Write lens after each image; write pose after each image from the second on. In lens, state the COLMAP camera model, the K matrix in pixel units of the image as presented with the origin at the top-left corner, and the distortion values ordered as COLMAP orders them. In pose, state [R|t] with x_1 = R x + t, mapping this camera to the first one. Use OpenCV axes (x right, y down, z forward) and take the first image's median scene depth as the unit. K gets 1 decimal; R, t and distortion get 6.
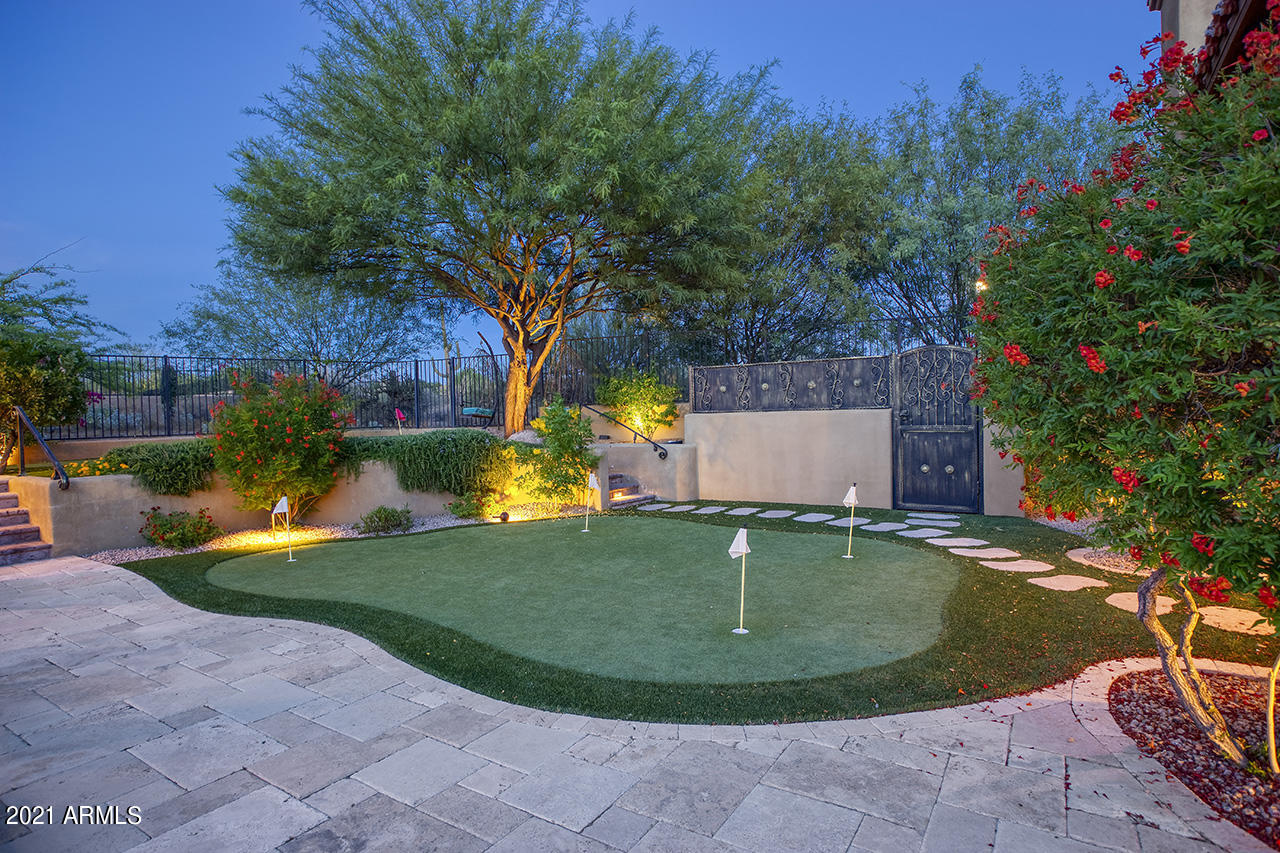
lens RADIAL K [[672.0, 0, 640.0], [0, 672.0, 426.5], [0, 0, 1]] dist [-0.002063, -0.000263]
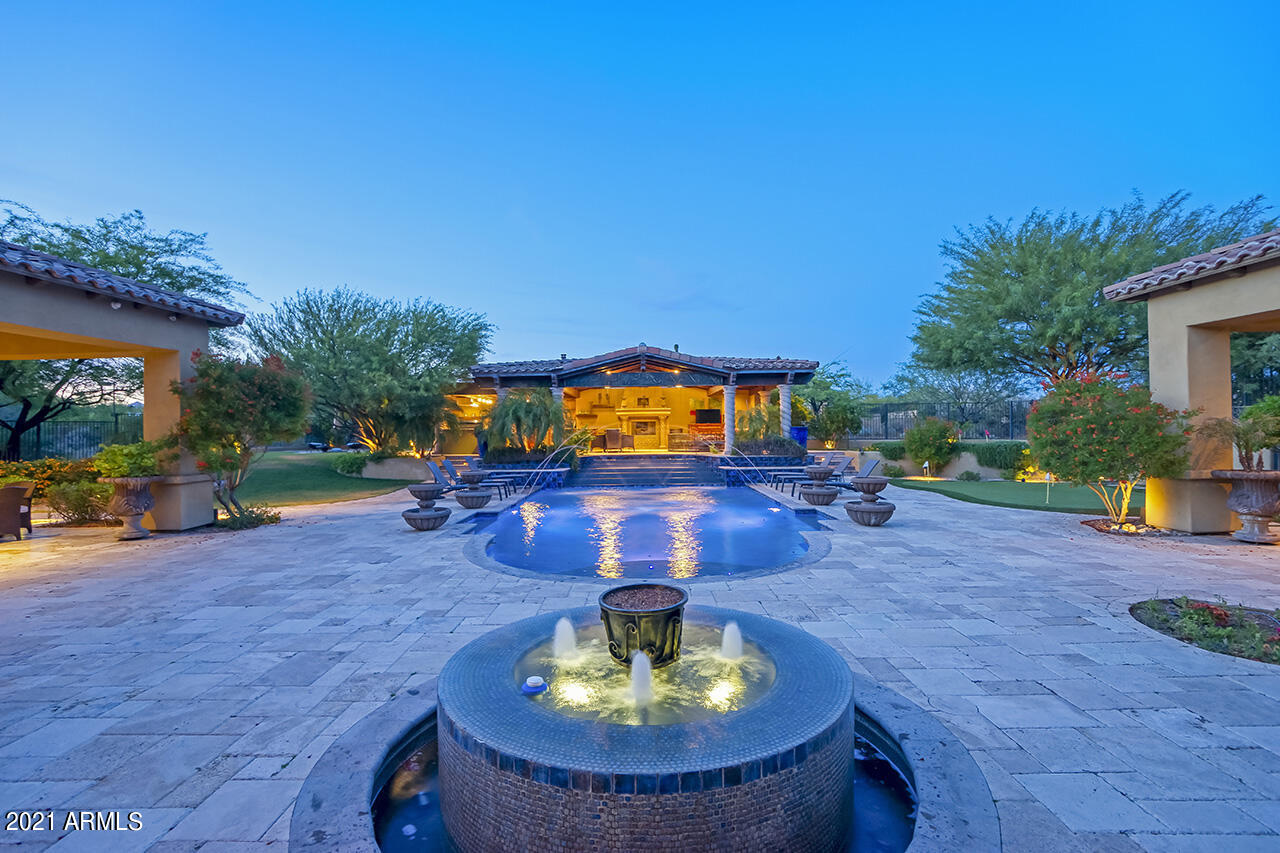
lens RADIAL K [[585.7, 0, 634.7], [0, 585.7, 420.6], [0, 0, 1]] dist [-0.053265, 0.018966]
pose [[0.541128, 0.005840, -0.840920, 0.599850], [-0.026401, 0.999601, -0.010047, -0.008857], [0.840526, 0.027638, 0.541066, -0.960870]]
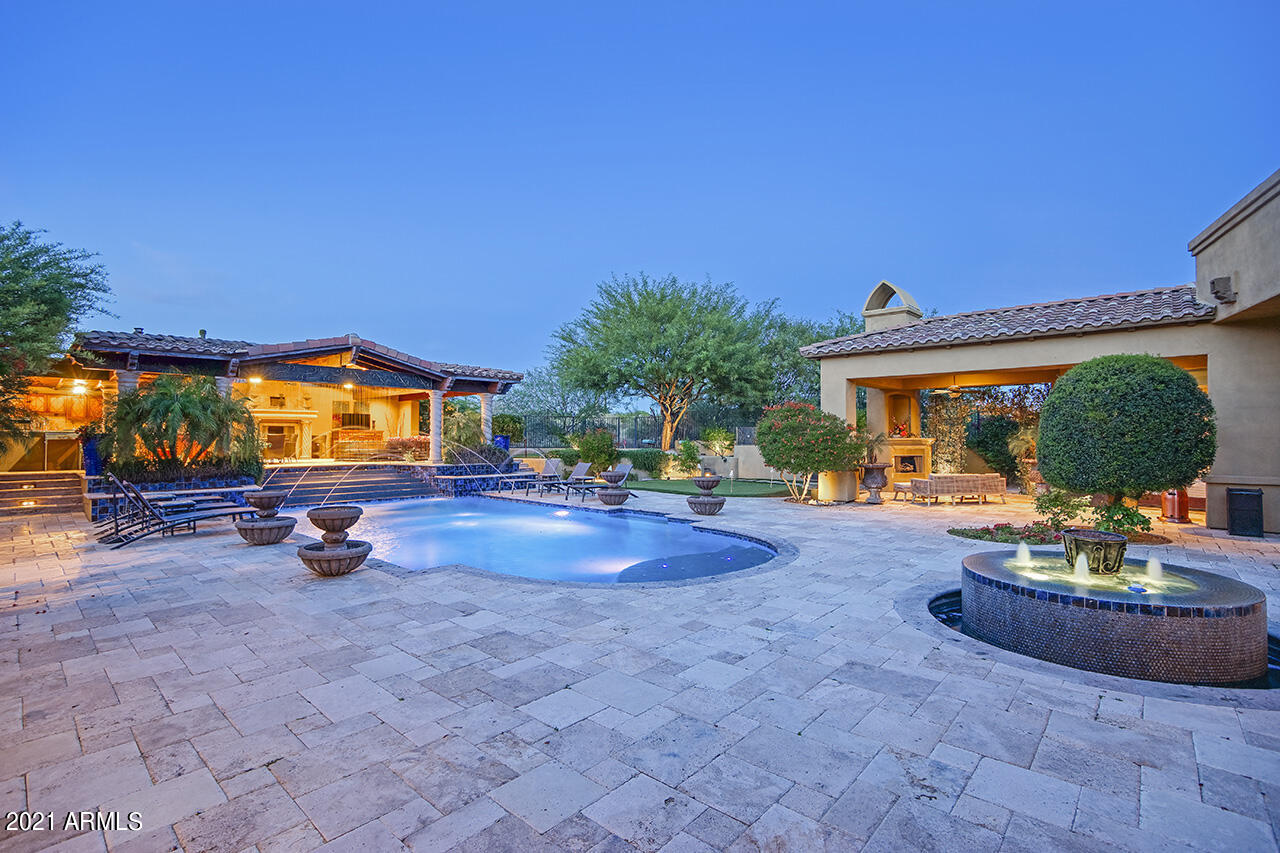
lens RADIAL K [[585.7, 0, 634.7], [0, 585.7, 420.6], [0, 0, 1]] dist [-0.053265, 0.018966]
pose [[0.985582, 0.022471, -0.167700, 0.065520], [-0.031689, 0.998118, -0.052498, 0.017225], [0.166205, 0.057056, 0.984439, -1.329196]]
